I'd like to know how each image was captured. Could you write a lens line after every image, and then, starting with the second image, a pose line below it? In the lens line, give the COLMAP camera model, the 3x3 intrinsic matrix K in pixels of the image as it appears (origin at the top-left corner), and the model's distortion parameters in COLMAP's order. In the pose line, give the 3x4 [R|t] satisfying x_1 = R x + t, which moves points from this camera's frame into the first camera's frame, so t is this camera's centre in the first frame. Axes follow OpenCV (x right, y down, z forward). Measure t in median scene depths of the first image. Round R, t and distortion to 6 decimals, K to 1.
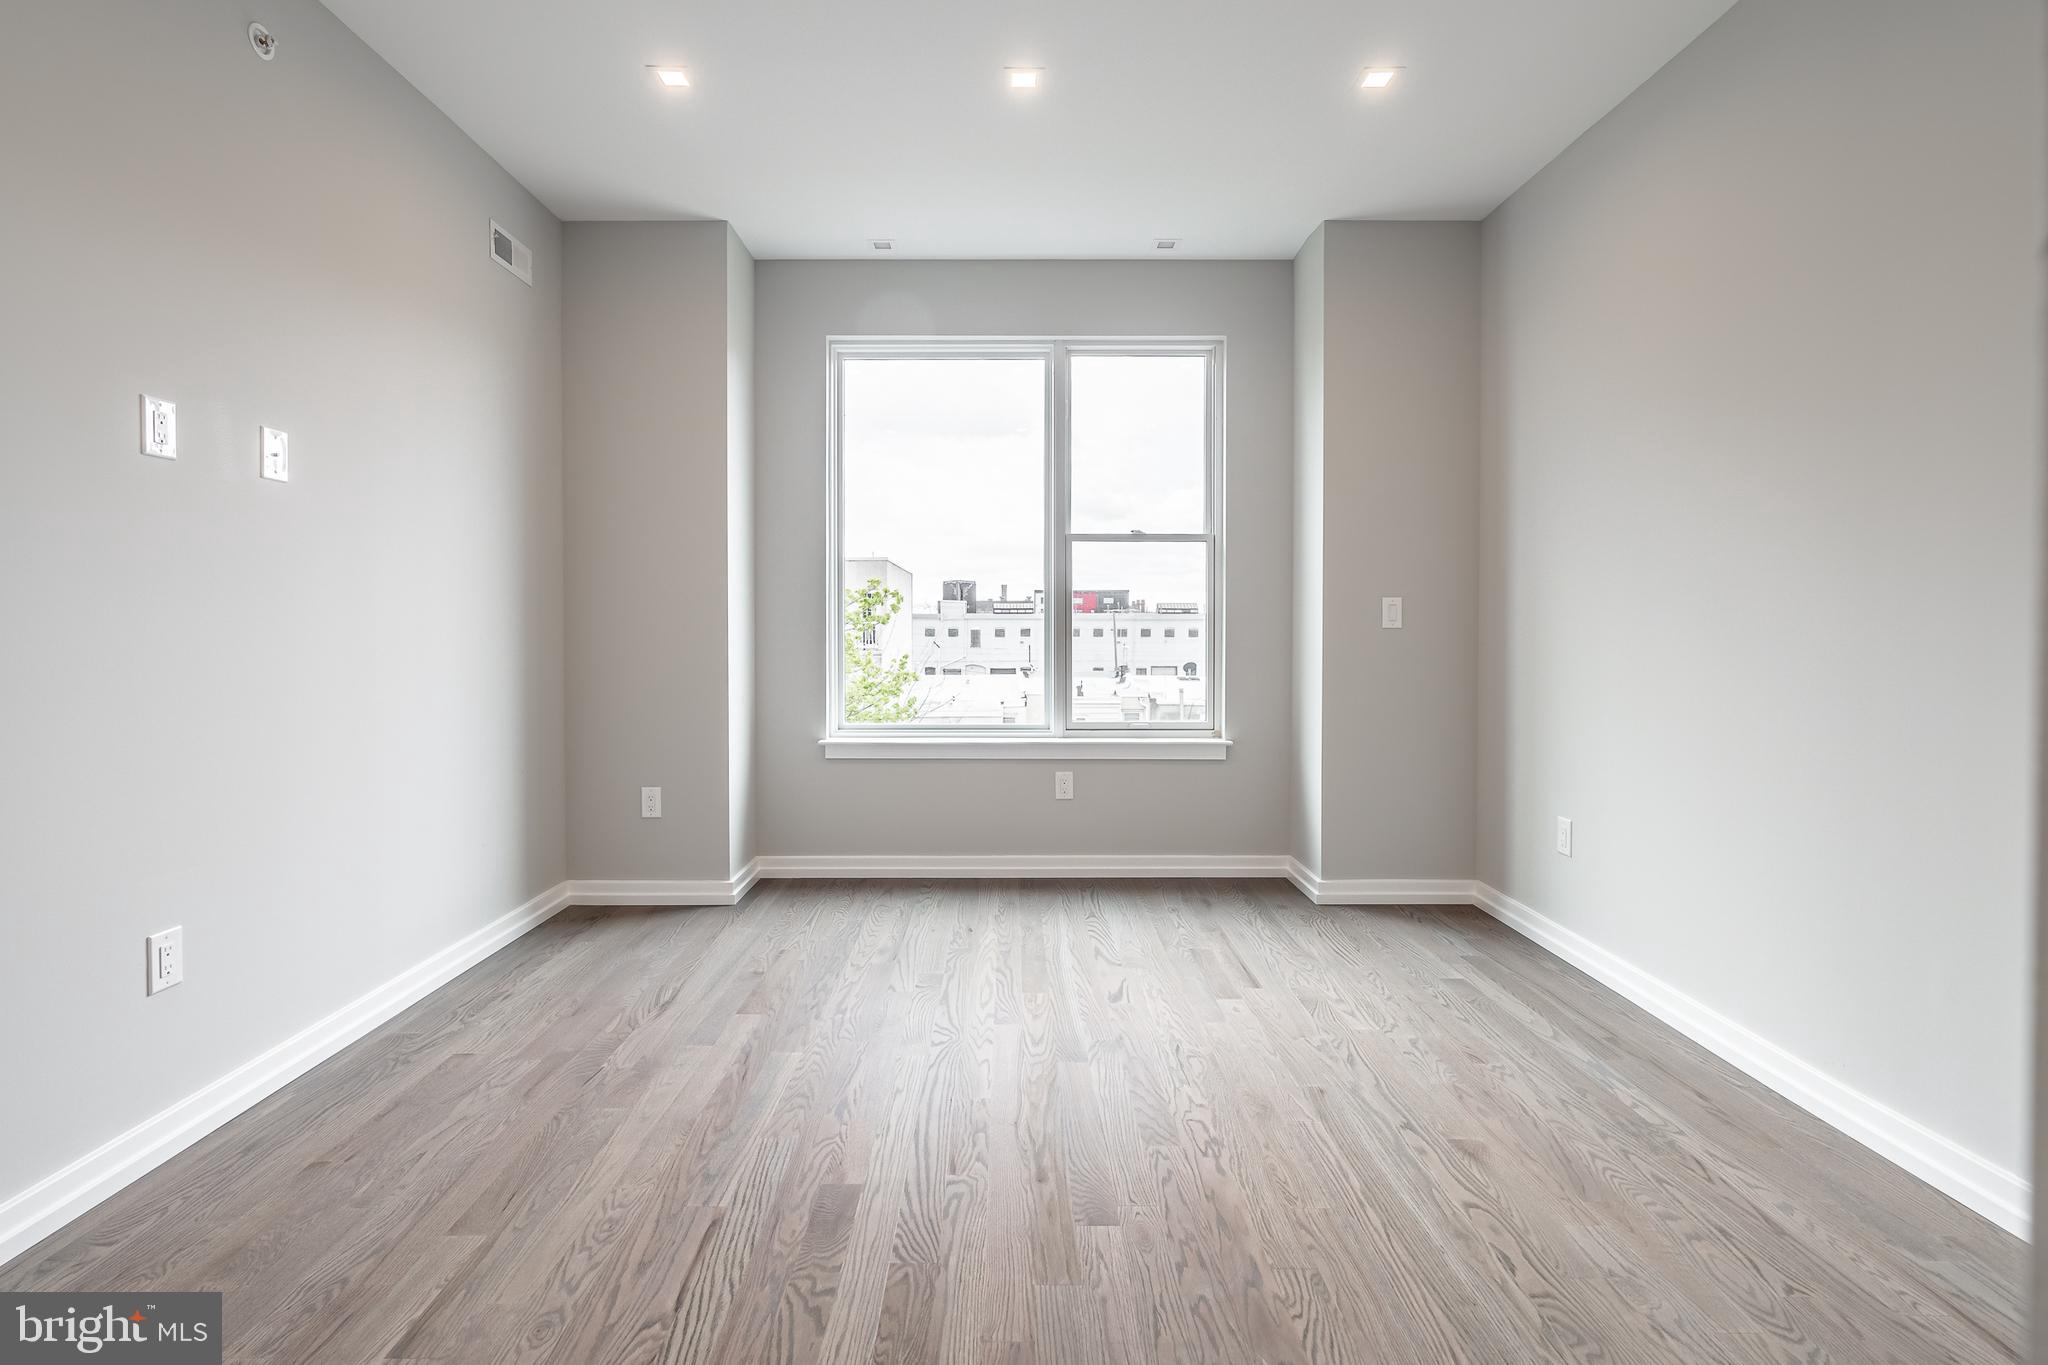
lens RADIAL K [[937.2, 0, 1001.0], [0, 937.2, 620.0], [0, 0, 1]] dist [0.001228, 0.000432]
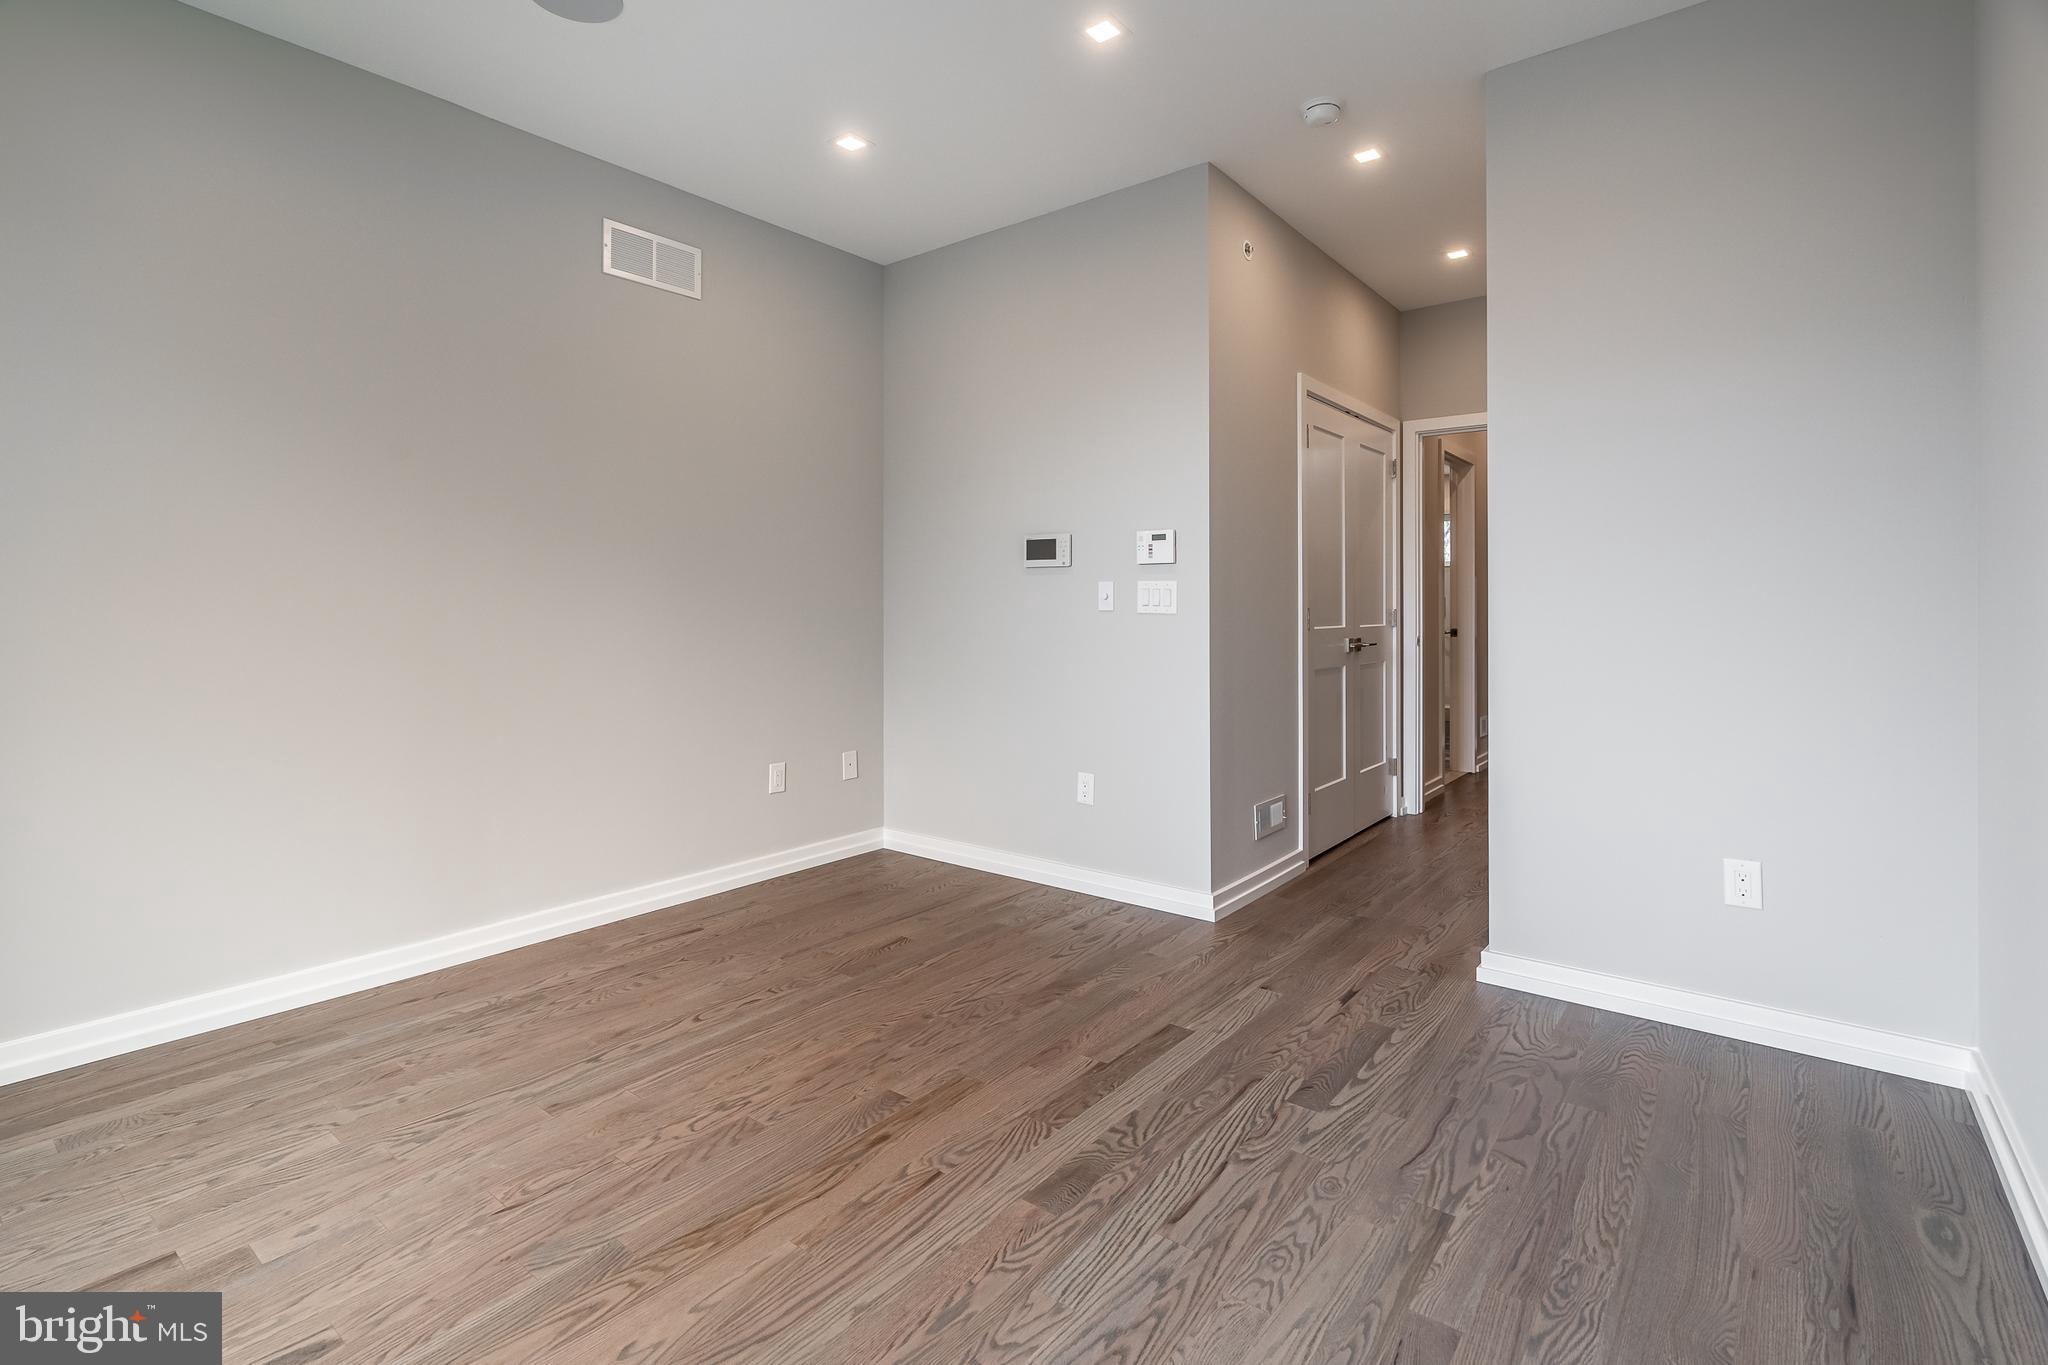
lens RADIAL K [[937.2, 0, 1023.6], [0, 937.2, 614.5], [0, 0, 1]] dist [0.001228, 0.000432]
pose [[-0.781779, -0.004421, 0.623540, -0.781112], [-0.002498, 0.999989, 0.003958, 0.006486], [-0.623551, 0.001537, -0.781781, 1.840555]]
